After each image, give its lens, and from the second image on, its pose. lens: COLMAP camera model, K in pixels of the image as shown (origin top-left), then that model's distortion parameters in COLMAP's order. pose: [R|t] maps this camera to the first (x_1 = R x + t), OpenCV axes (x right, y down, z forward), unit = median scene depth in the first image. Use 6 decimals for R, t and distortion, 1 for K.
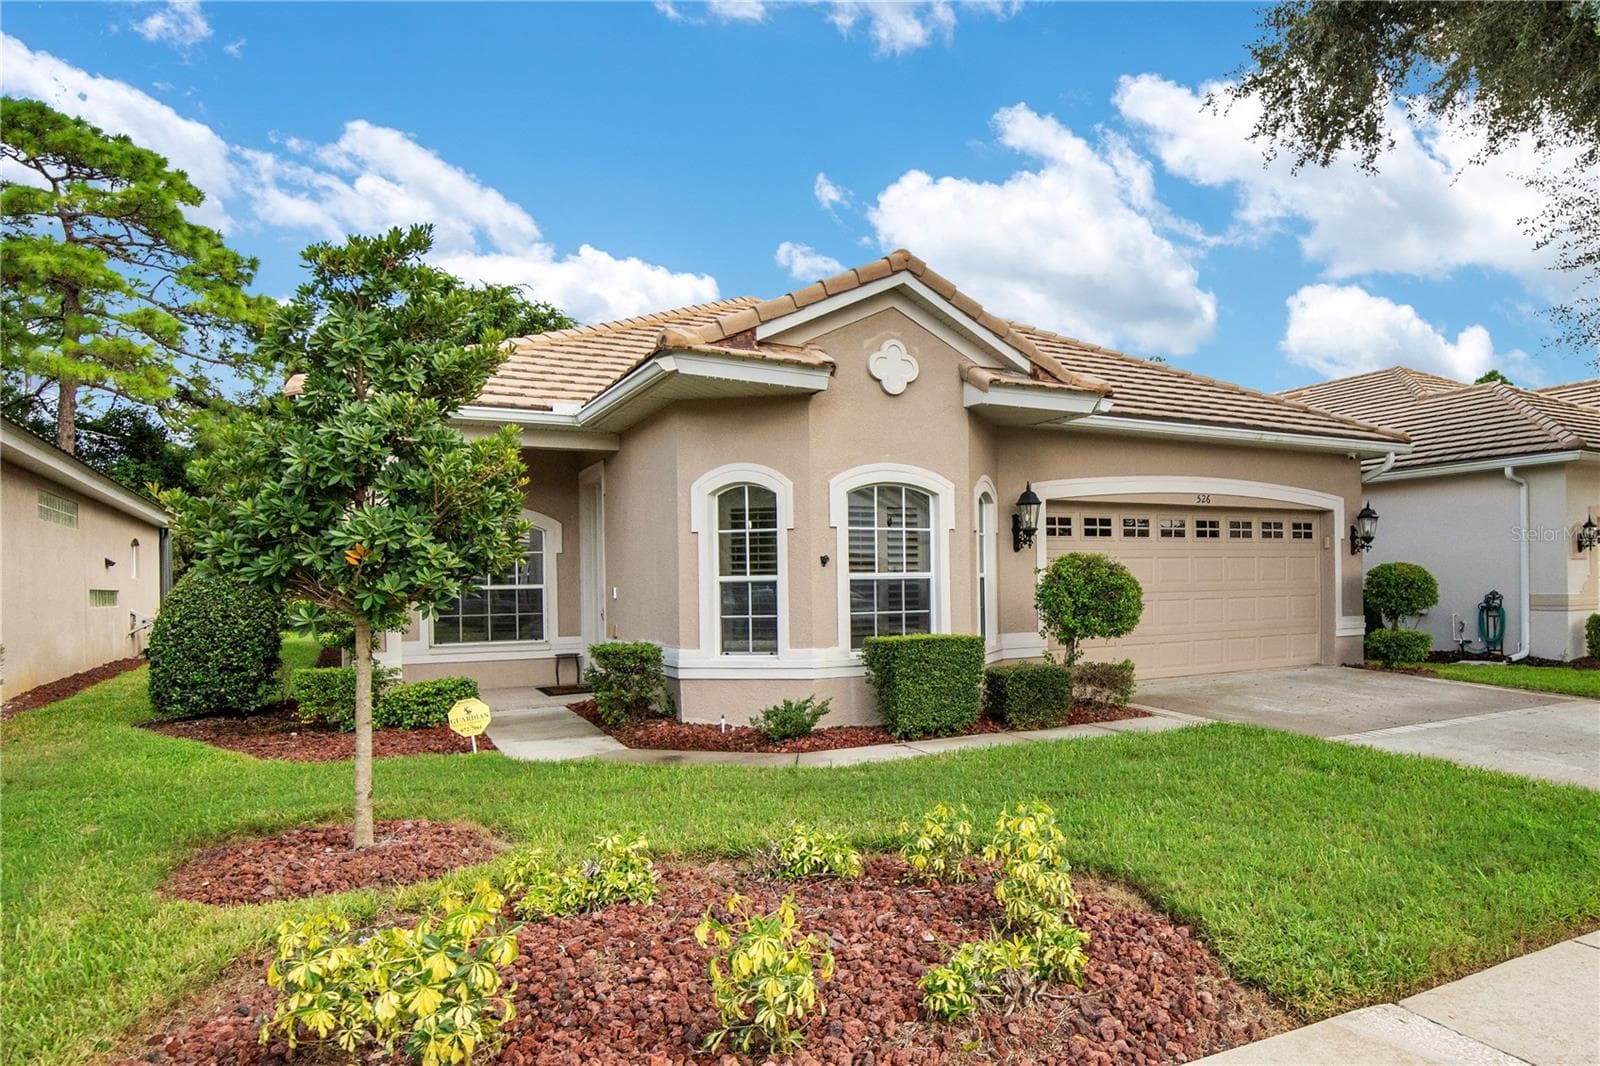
lens RADIAL K [[1007.2, 0, 988.9], [0, 1007.2, 565.1], [0, 0, 1]] dist [0.013666, -0.004516]
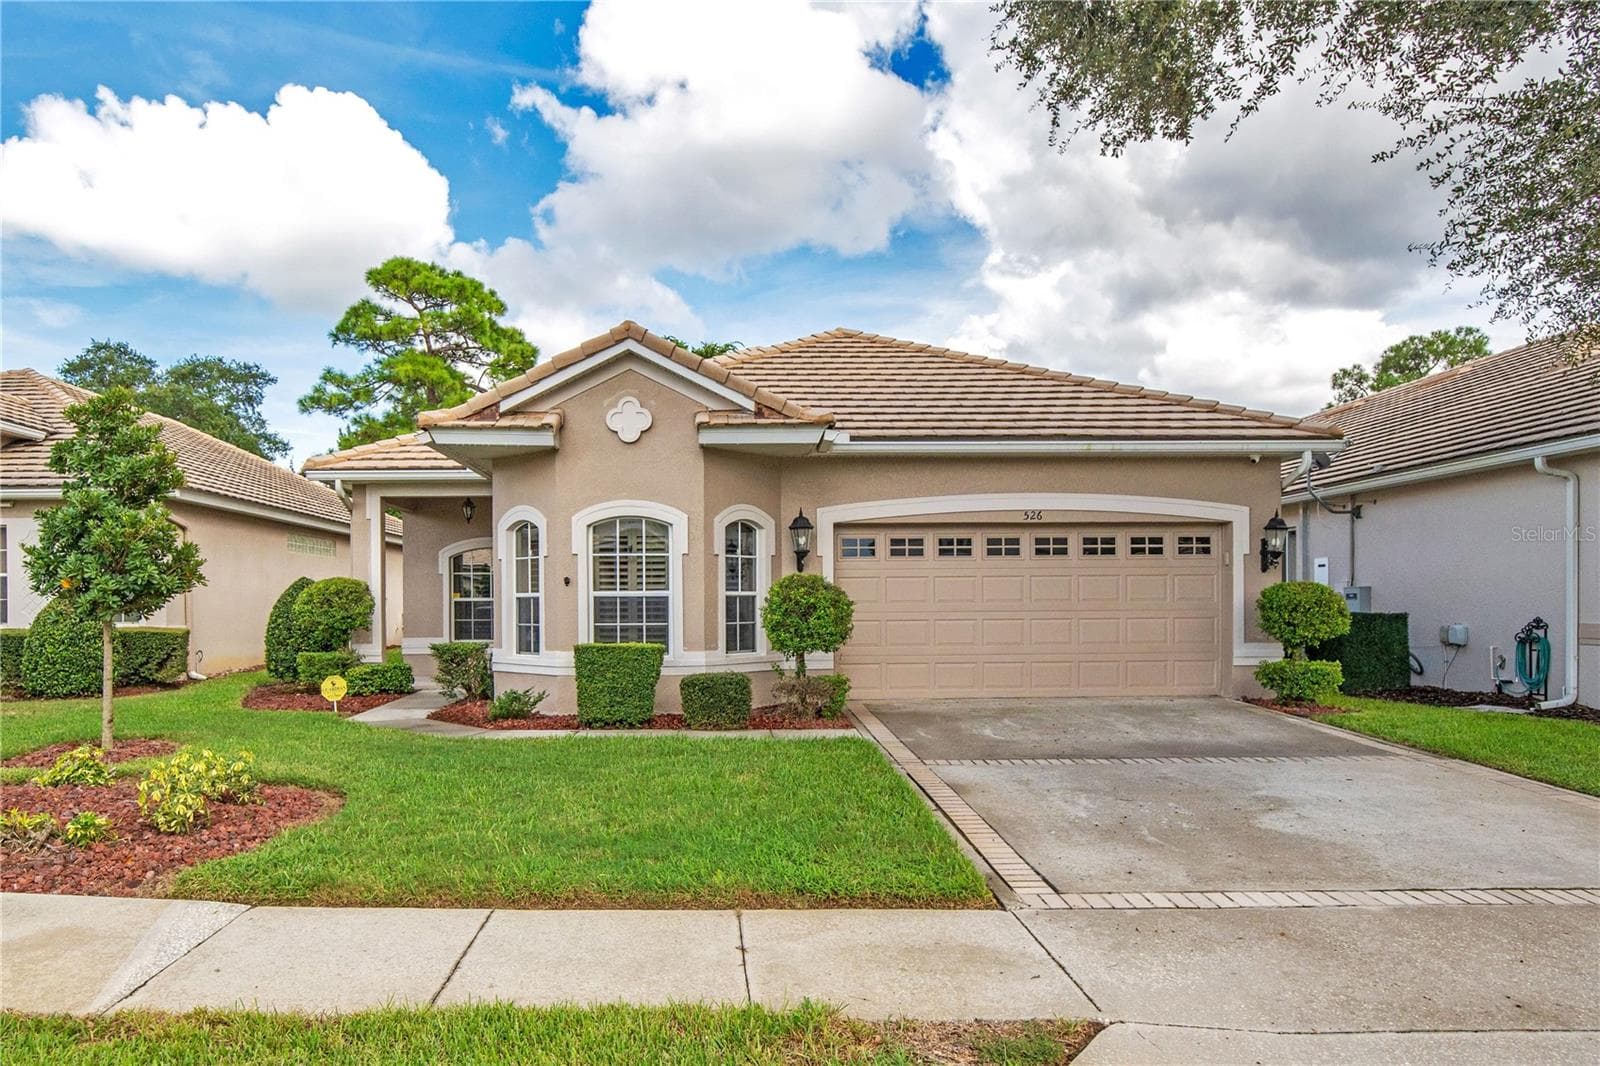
lens RADIAL K [[1007.2, 0, 743.9], [0, 1007.2, 596.6], [0, 0, 1]] dist [0.013666, -0.004516]
pose [[0.854267, 0.009957, -0.519739, 0.531867], [-0.000119, 0.999820, 0.018958, -0.007120], [0.519834, -0.016134, 0.854115, 0.035335]]
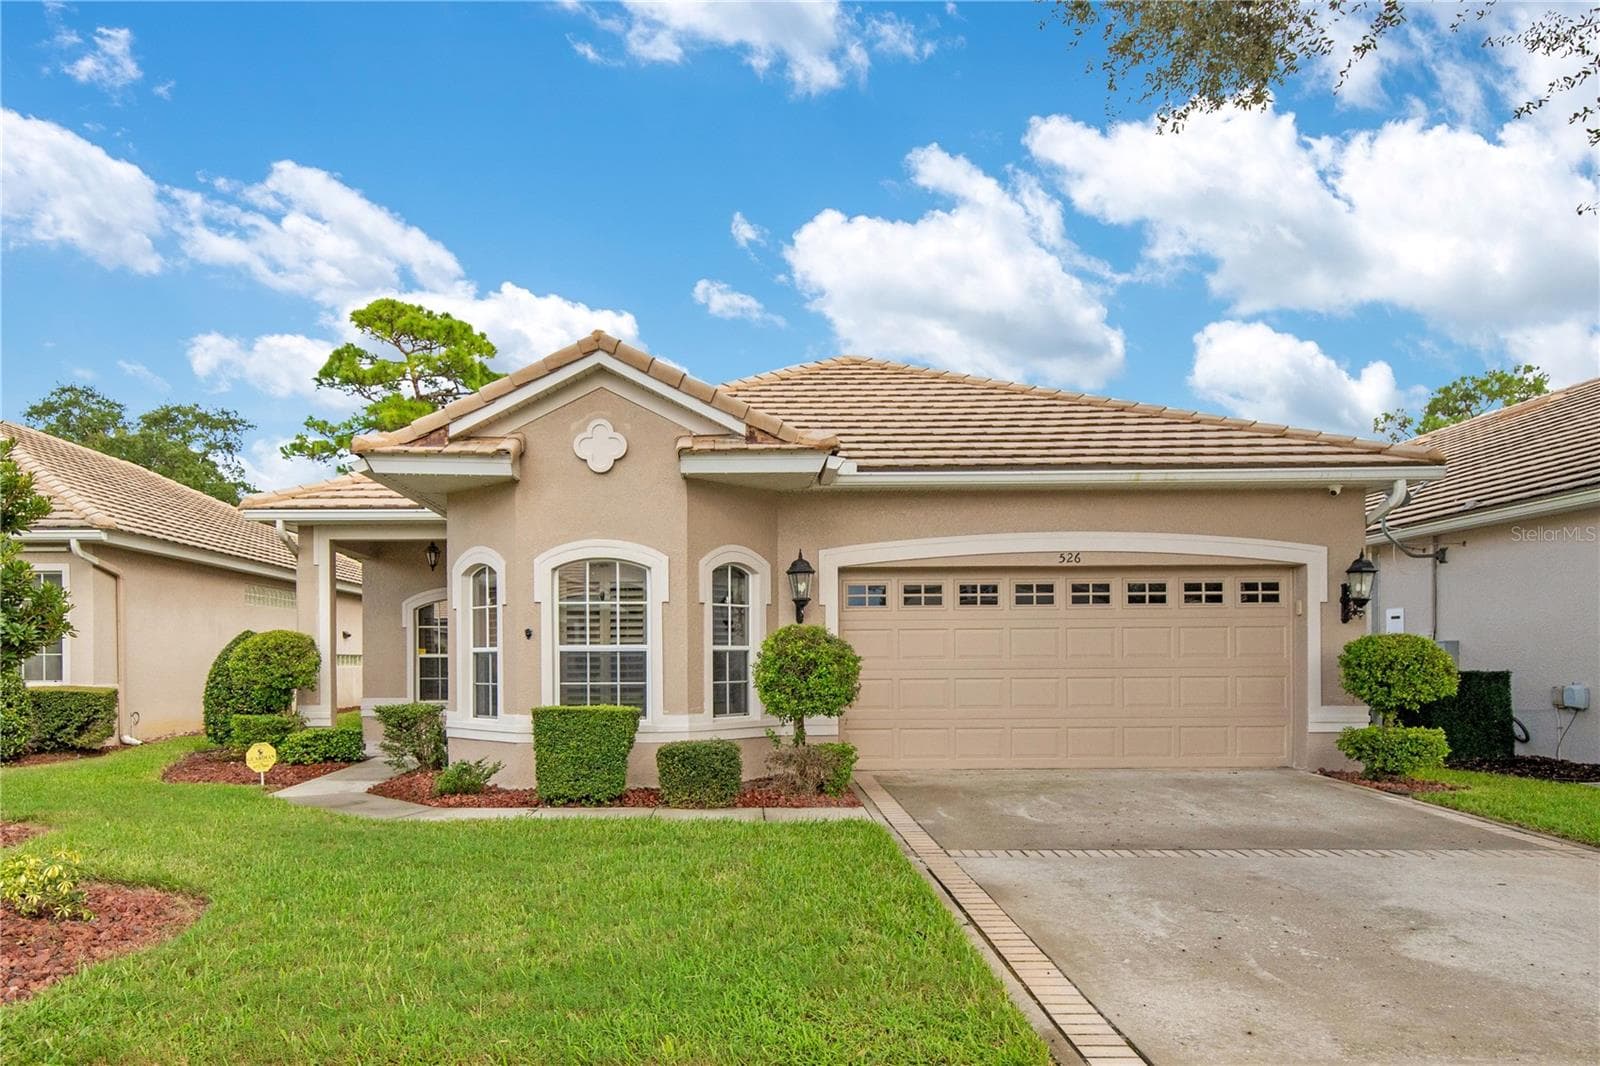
lens RADIAL K [[1007.2, 0, 729.1], [0, 1007.2, 652.8], [0, 0, 1]] dist [0.013666, -0.004516]
pose [[0.841973, 0.009109, -0.539443, 0.472558], [-0.000083, 0.999860, 0.016753, -0.001364], [0.539520, -0.014061, 0.841855, 0.163408]]
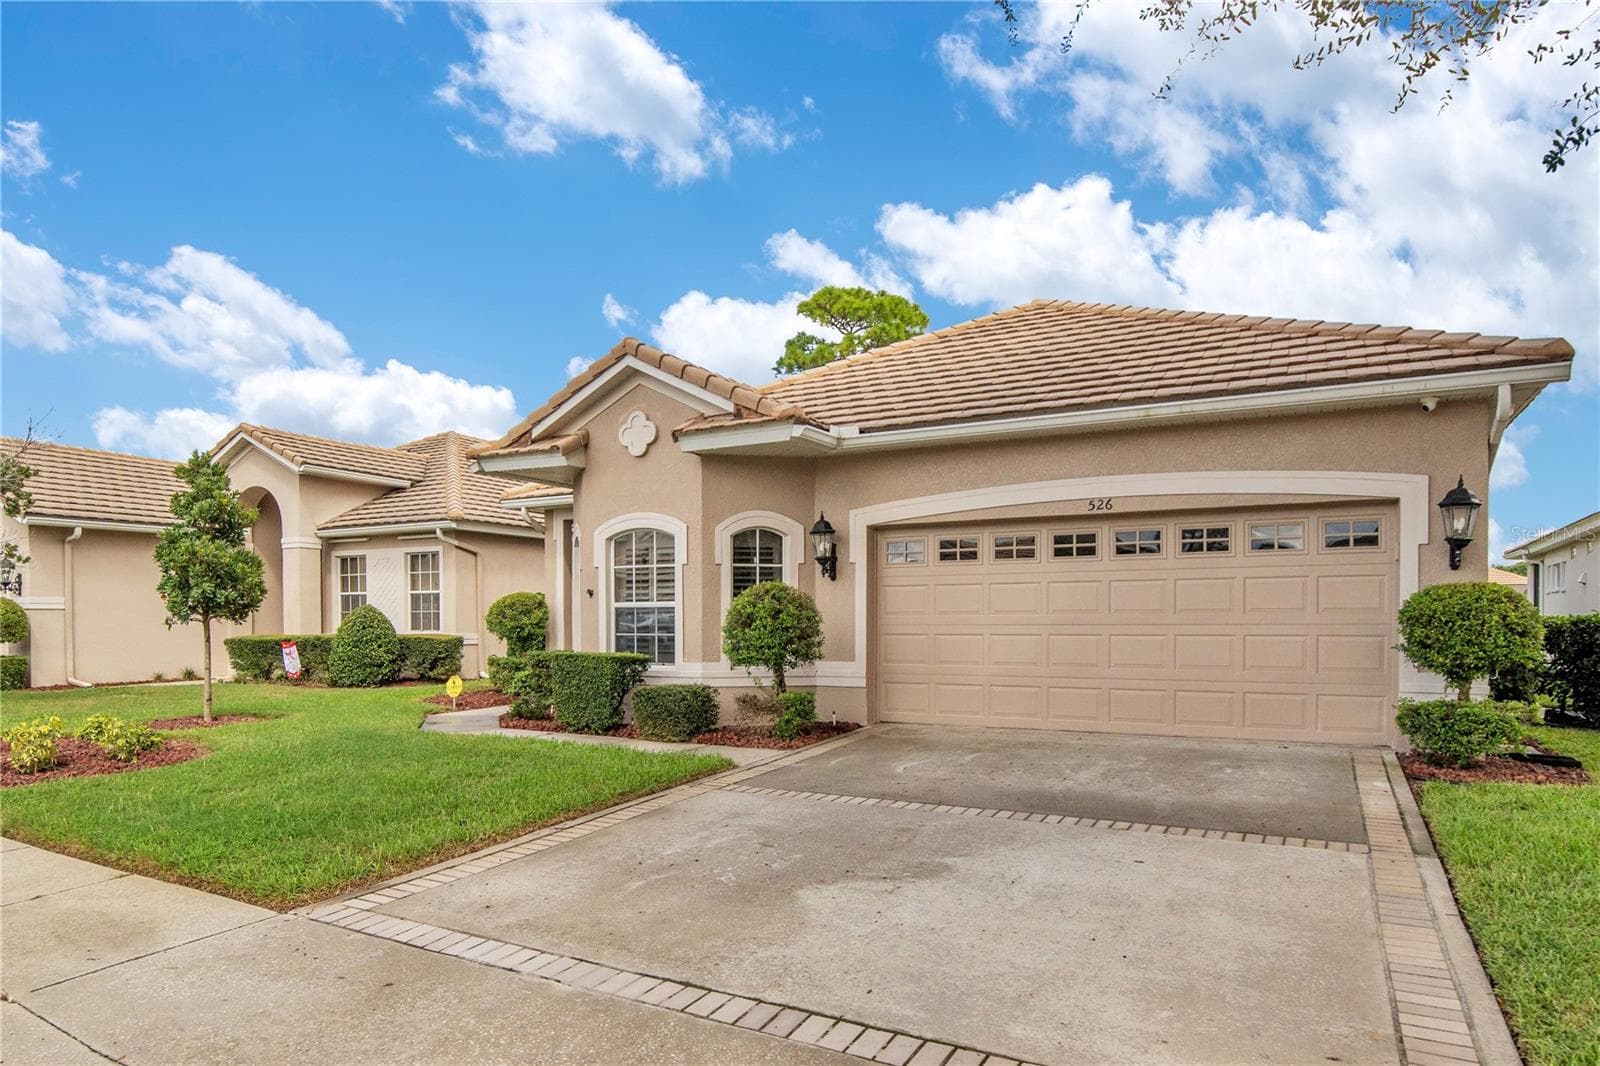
lens RADIAL K [[1007.2, 0, 736.8], [0, 1007.2, 620.6], [0, 0, 1]] dist [0.013666, -0.004516]
pose [[0.453121, 0.016596, -0.891294, 0.865208], [0.009474, 0.999681, 0.023430, 0.002219], [0.891398, -0.019061, 0.452820, 0.450711]]
